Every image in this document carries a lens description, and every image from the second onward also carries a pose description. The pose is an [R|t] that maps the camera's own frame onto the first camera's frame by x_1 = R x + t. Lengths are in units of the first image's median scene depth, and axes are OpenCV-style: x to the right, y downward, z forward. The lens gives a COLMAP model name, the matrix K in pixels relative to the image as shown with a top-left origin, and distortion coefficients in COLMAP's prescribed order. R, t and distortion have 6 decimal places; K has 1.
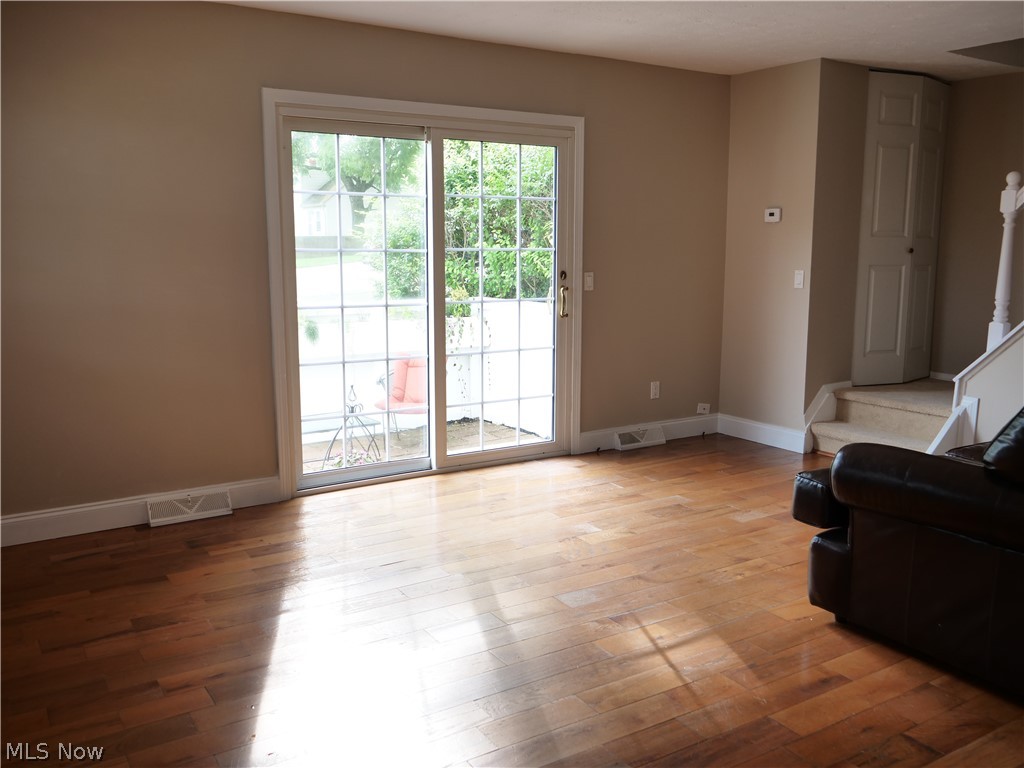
lens RADIAL K [[871.4, 0, 512.0], [0, 871.4, 384.0], [0, 0, 1]] dist [-0.030703, -0.002191]
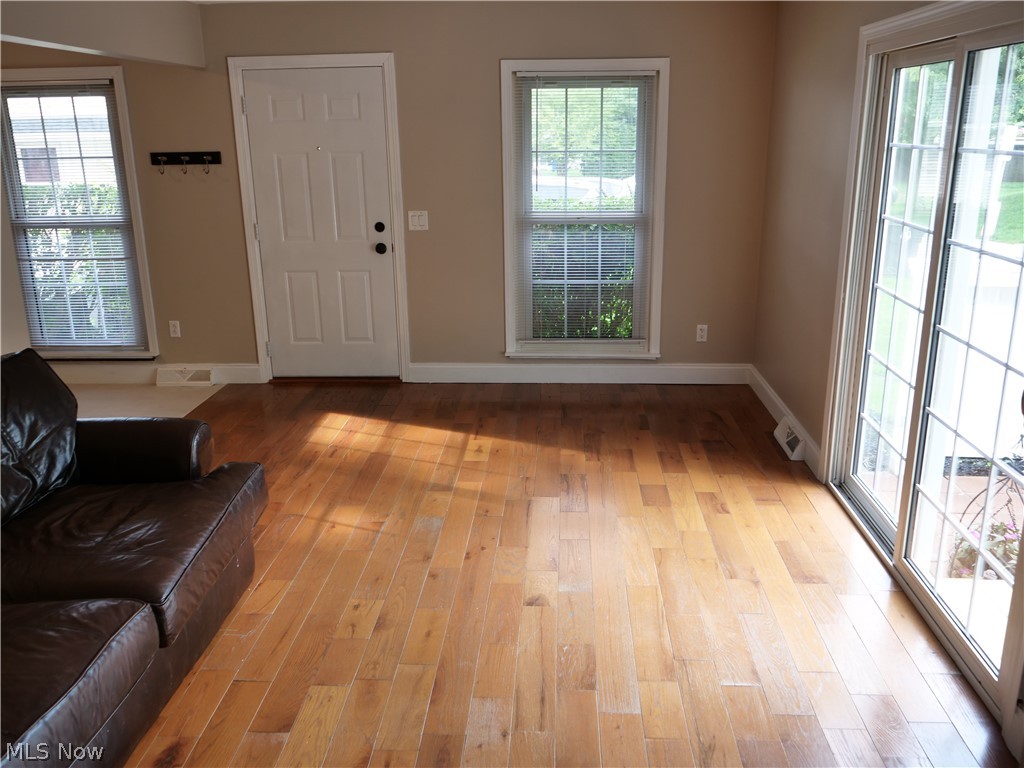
lens RADIAL K [[871.4, 0, 512.0], [0, 871.4, 384.0], [0, 0, 1]] dist [-0.030703, -0.002191]
pose [[-0.580320, 0.232220, -0.780579, 0.732575], [-0.125232, 0.921638, 0.367288, -0.304834], [0.804702, 0.310897, -0.505764, 1.358234]]
